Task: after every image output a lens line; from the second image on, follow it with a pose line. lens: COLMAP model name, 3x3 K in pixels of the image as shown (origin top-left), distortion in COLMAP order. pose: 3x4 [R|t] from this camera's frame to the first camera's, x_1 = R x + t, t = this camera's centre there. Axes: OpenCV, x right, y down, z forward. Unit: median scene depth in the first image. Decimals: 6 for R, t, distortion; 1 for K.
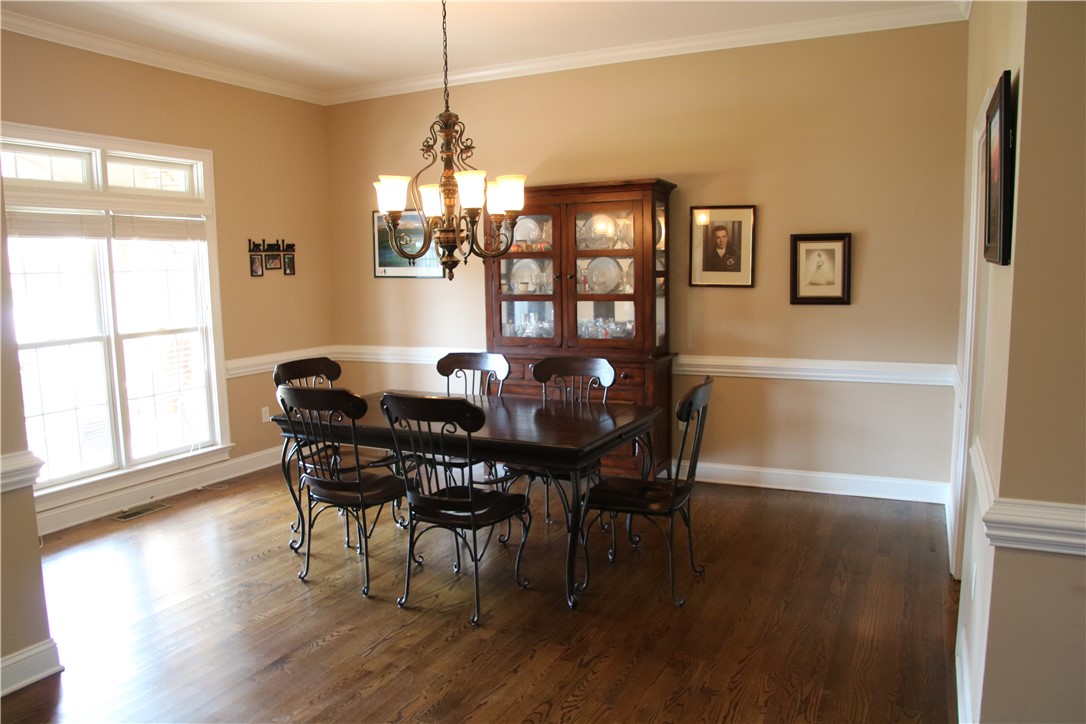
lens RADIAL K [[797.4, 0, 544.0], [0, 797.4, 361.8], [0, 0, 1]] dist [-0.109851, 0.043741]
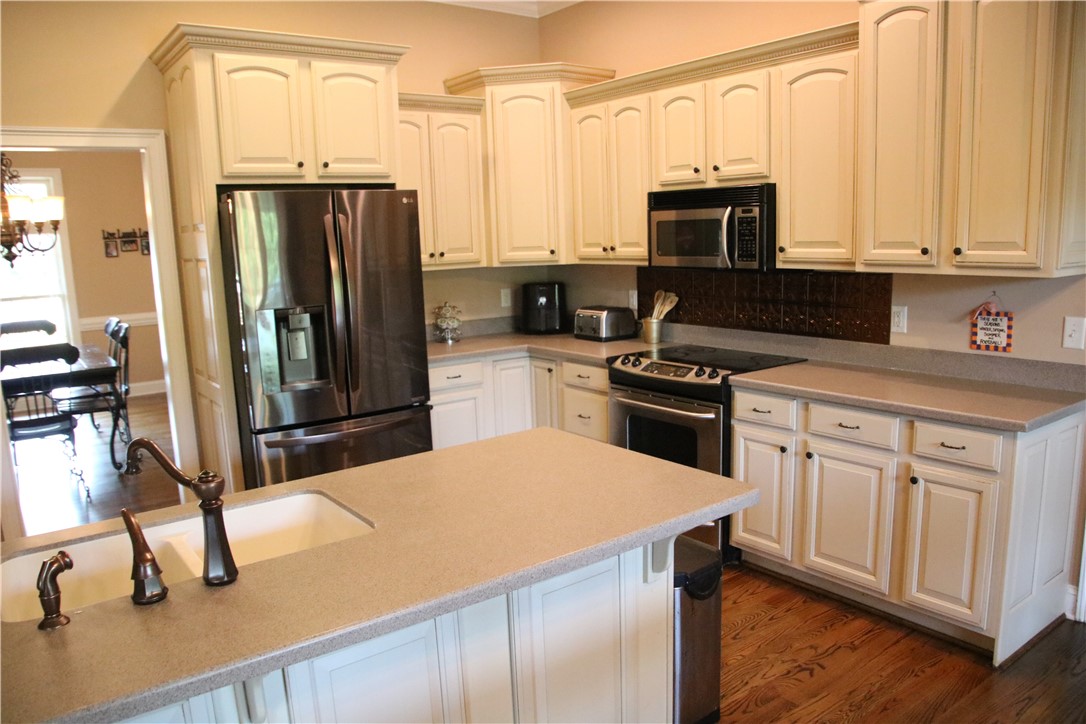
lens RADIAL K [[797.4, 0, 550.5], [0, 797.4, 370.1], [0, 0, 1]] dist [-0.109851, 0.043741]
pose [[0.887990, 0.071792, -0.454224, 0.961522], [-0.043648, 0.996438, 0.072160, -0.039780], [0.457786, -0.044251, 0.887960, 0.126433]]
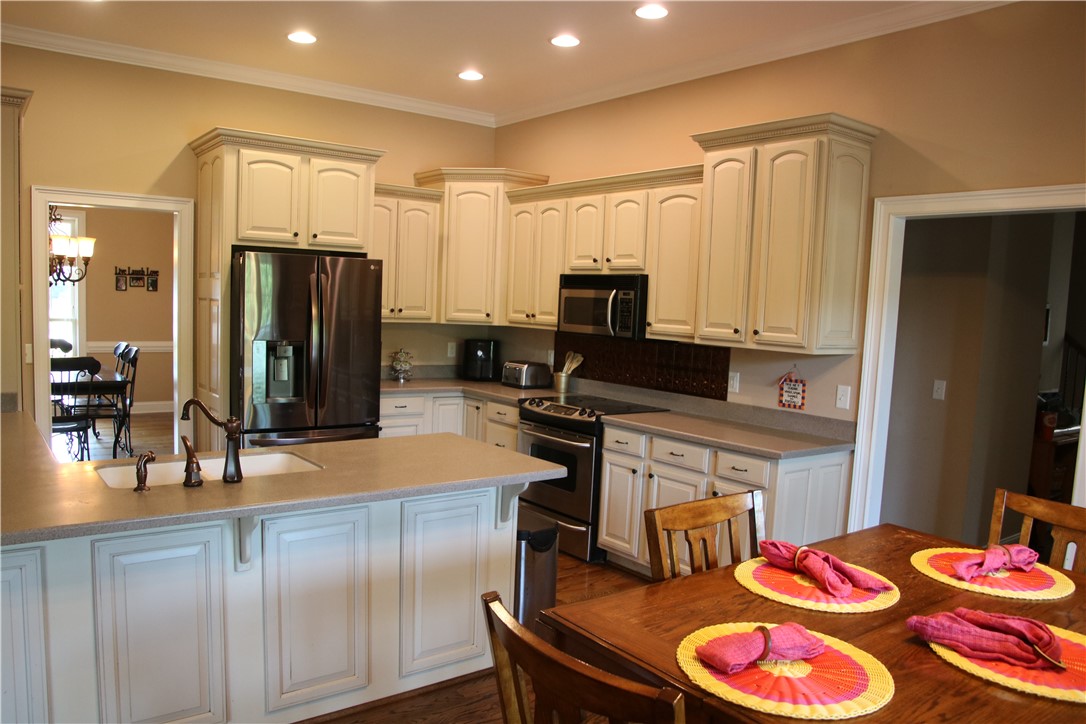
lens RADIAL K [[797.4, 0, 530.6], [0, 797.4, 375.4], [0, 0, 1]] dist [-0.109851, 0.043741]
pose [[0.885230, 0.102203, -0.453786, 1.096927], [-0.116891, 0.993135, -0.004351, -0.027205], [0.450227, 0.056895, 0.891100, -0.019110]]
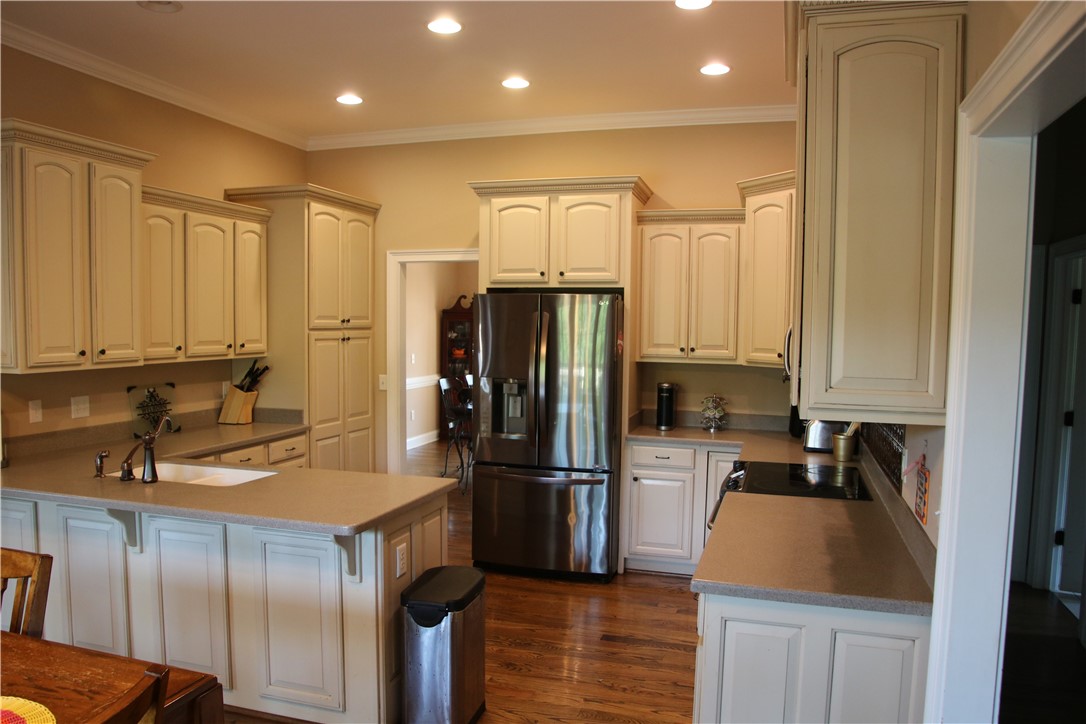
lens RADIAL K [[797.4, 0, 553.2], [0, 797.4, 385.5], [0, 0, 1]] dist [-0.109851, 0.043741]
pose [[0.157624, 0.098555, -0.982569, 1.321273], [-0.139717, 0.987224, 0.076609, -0.095909], [0.977565, 0.125206, 0.169380, 0.465250]]
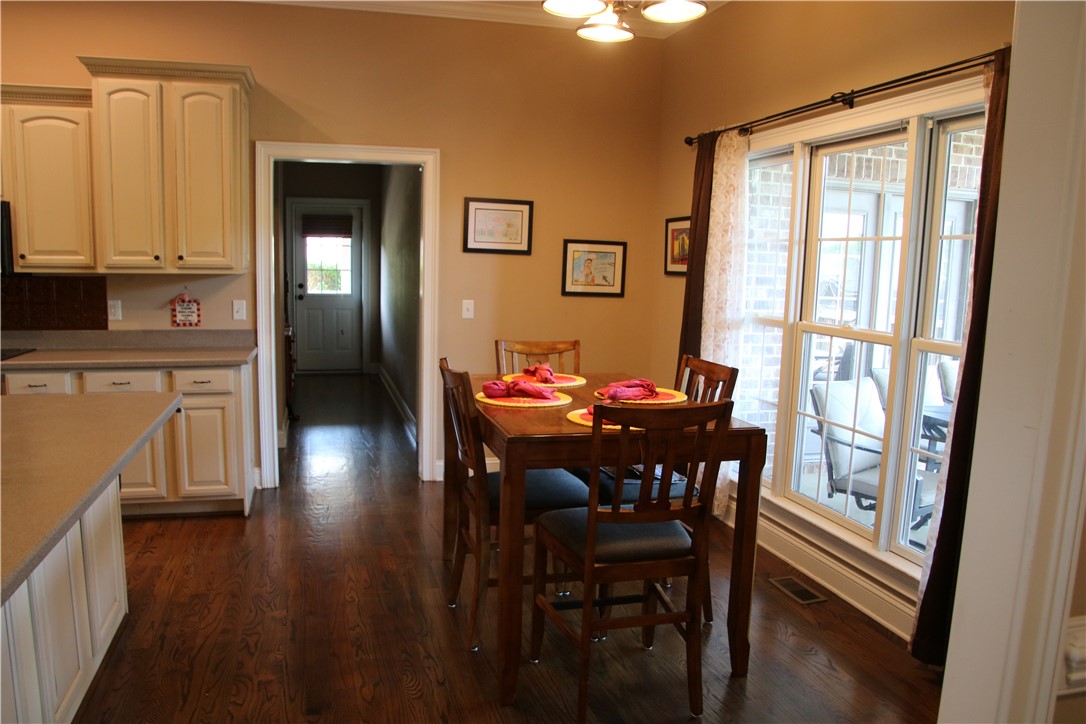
lens RADIAL K [[797.4, 0, 535.5], [0, 797.4, 370.2], [0, 0, 1]] dist [-0.109851, 0.043741]
pose [[0.751337, -0.052496, 0.657828, 0.737474], [0.042281, 0.998612, 0.031401, 0.004892], [-0.658563, 0.004221, 0.752514, -0.089329]]
